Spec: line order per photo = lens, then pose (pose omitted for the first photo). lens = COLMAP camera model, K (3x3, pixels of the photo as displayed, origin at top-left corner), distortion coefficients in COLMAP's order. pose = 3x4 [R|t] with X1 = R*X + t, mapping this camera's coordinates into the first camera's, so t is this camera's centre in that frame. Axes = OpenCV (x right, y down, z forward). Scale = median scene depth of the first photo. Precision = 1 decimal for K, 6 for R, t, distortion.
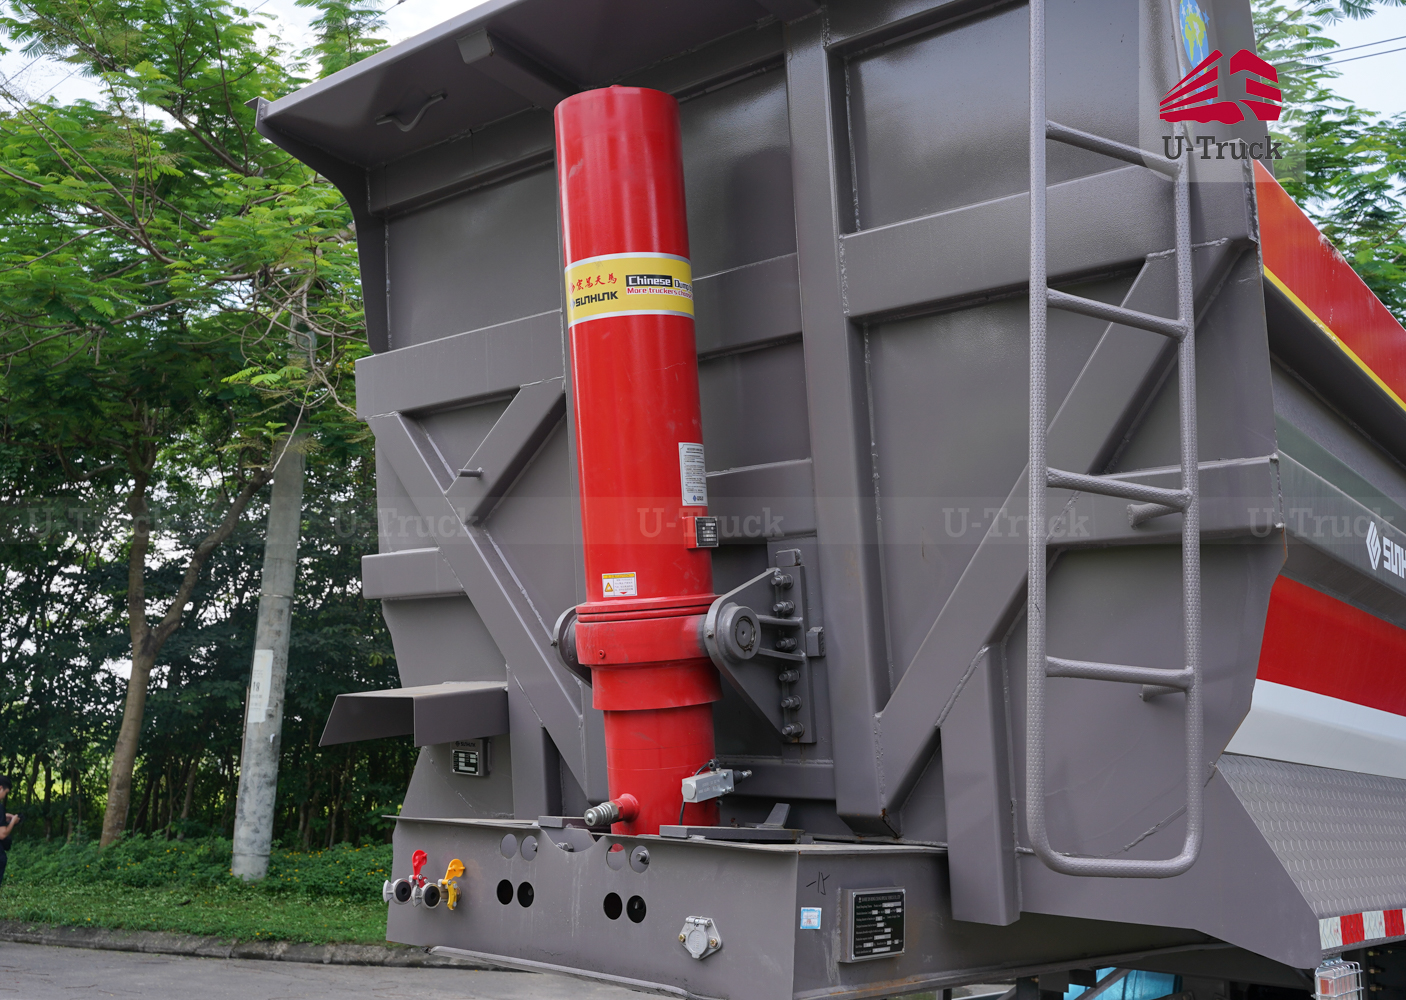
lens RADIAL K [[1390.5, 0, 704.2], [0, 1390.5, 497.3], [0, 0, 1]] dist [-0.002859, 0.000000]
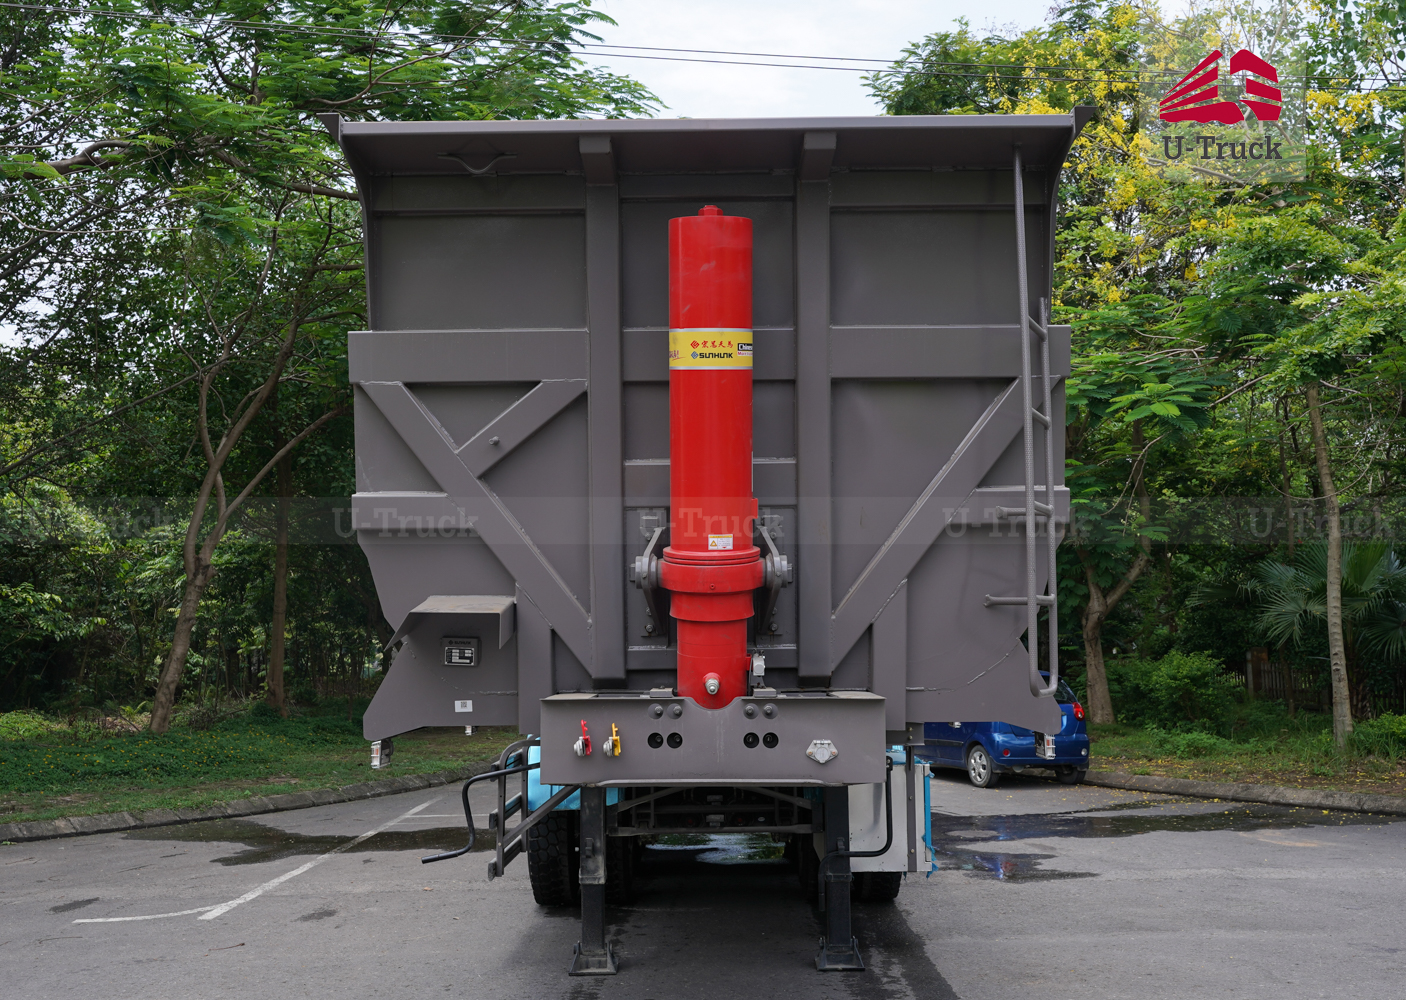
lens RADIAL K [[1390.5, 0, 701.7], [0, 1390.5, 502.8], [0, 0, 1]] dist [-0.002859, 0.000000]
pose [[0.780865, 0.008791, 0.624638, -1.029930], [-0.084755, 0.992146, 0.091991, -0.120026], [-0.618924, -0.124774, 0.775477, -0.189523]]
